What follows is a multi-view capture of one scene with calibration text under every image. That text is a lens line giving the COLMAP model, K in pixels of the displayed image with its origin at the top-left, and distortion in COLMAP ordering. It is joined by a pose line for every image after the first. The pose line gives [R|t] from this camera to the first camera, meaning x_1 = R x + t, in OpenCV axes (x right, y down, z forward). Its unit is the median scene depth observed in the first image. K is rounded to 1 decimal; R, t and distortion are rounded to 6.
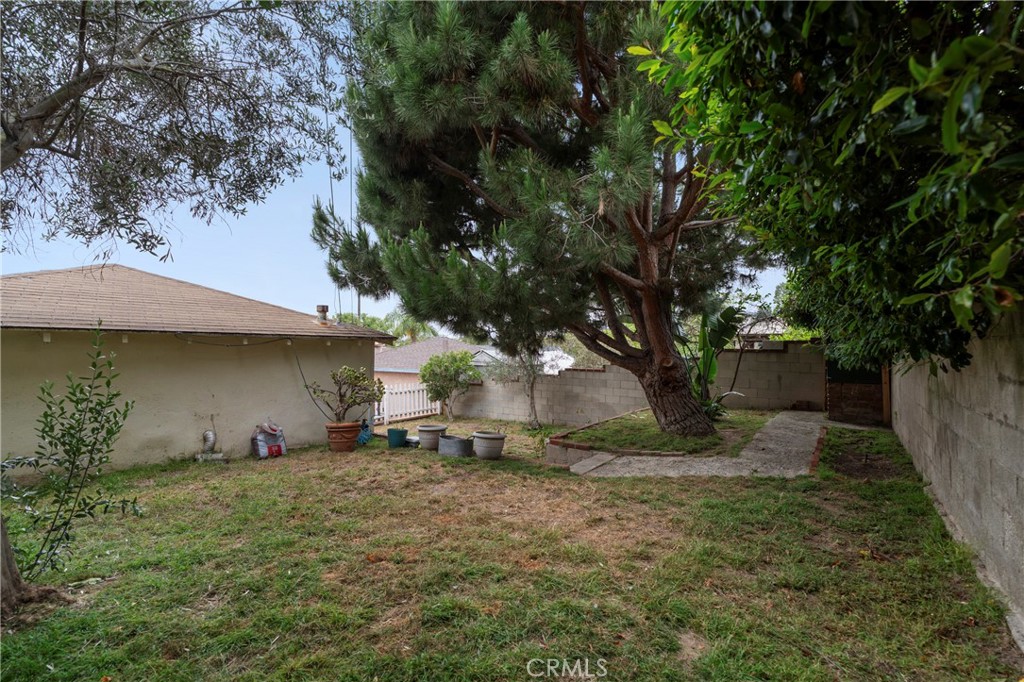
lens RADIAL K [[460.6, 0, 513.0], [0, 460.6, 343.5], [0, 0, 1]] dist [-0.001534, -0.000394]
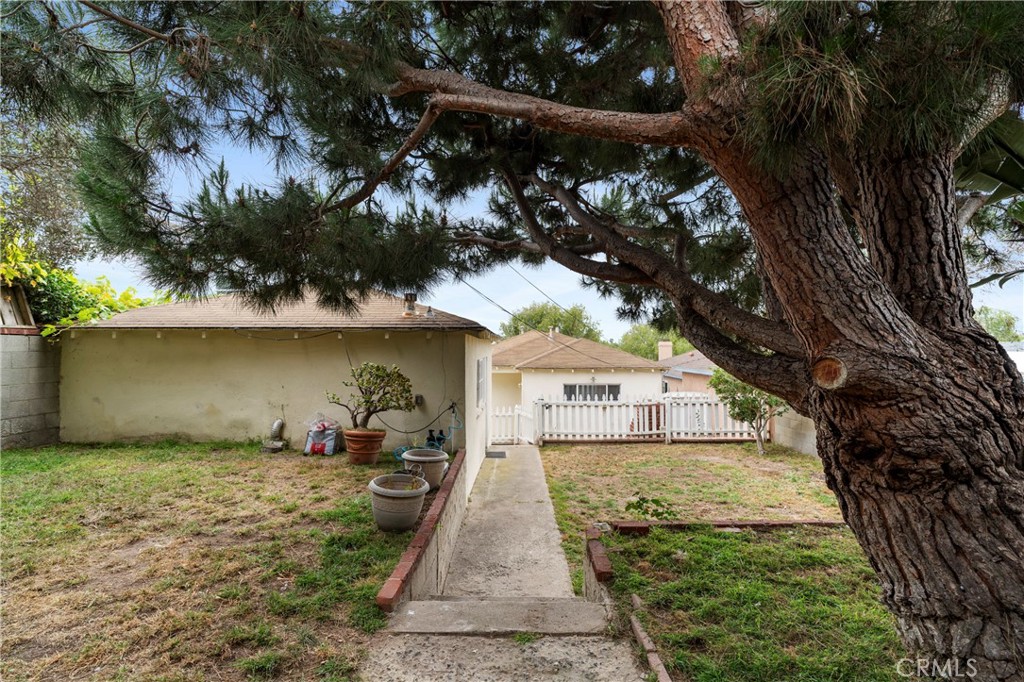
lens RADIAL K [[460.6, 0, 511.8], [0, 460.6, 344.6], [0, 0, 1]] dist [-0.001534, -0.000394]
pose [[0.575410, -0.011794, -0.817780, 0.484977], [0.009424, 0.999925, -0.007790, 0.026176], [0.817811, -0.003224, 0.575479, 0.750787]]
